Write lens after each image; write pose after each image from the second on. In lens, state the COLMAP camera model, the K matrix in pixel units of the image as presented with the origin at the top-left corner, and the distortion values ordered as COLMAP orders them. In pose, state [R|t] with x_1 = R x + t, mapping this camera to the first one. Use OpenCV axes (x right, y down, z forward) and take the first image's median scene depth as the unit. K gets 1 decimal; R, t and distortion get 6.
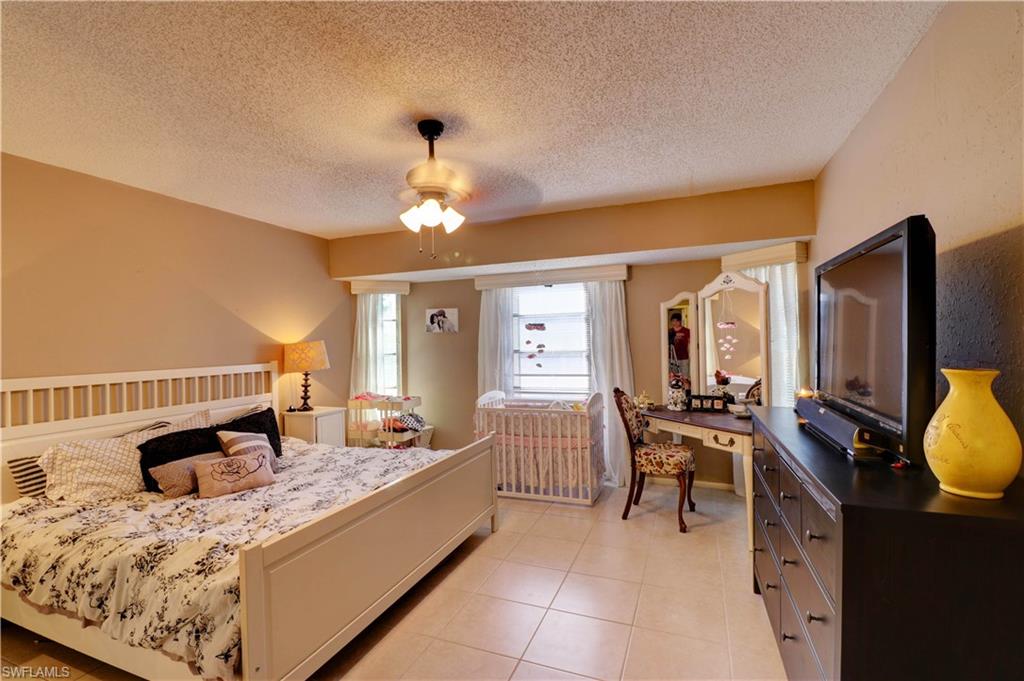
lens RADIAL K [[472.4, 0, 506.1], [0, 472.4, 336.8], [0, 0, 1]] dist [-0.003524, -0.011222]
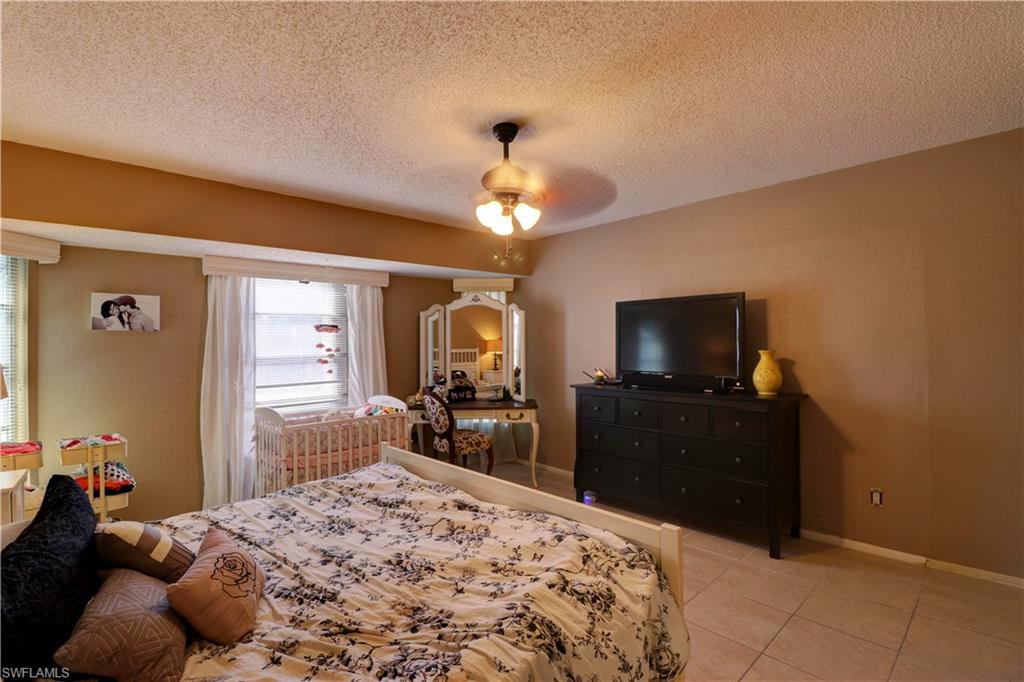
lens RADIAL K [[472.4, 0, 507.1], [0, 472.4, 336.8], [0, 0, 1]] dist [-0.003524, -0.011222]
pose [[0.431456, 0.024732, 0.901795, -0.651578], [-0.001338, 0.999641, -0.026776, 0.020048], [-0.902133, 0.010346, 0.431334, 0.341952]]
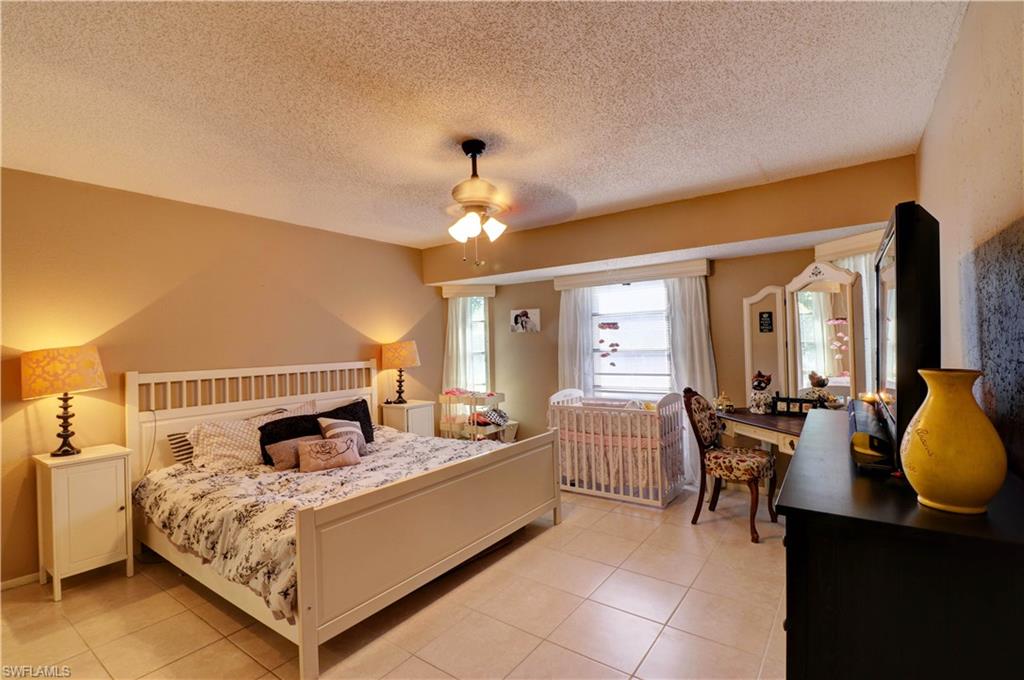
lens RADIAL K [[472.4, 0, 506.5], [0, 472.4, 336.3], [0, 0, 1]] dist [-0.003524, -0.011222]
pose [[0.968522, -0.008260, -0.248789, 0.111706], [0.008587, 0.999963, 0.000229, -0.001176], [0.248778, -0.002359, 0.968558, -0.027355]]
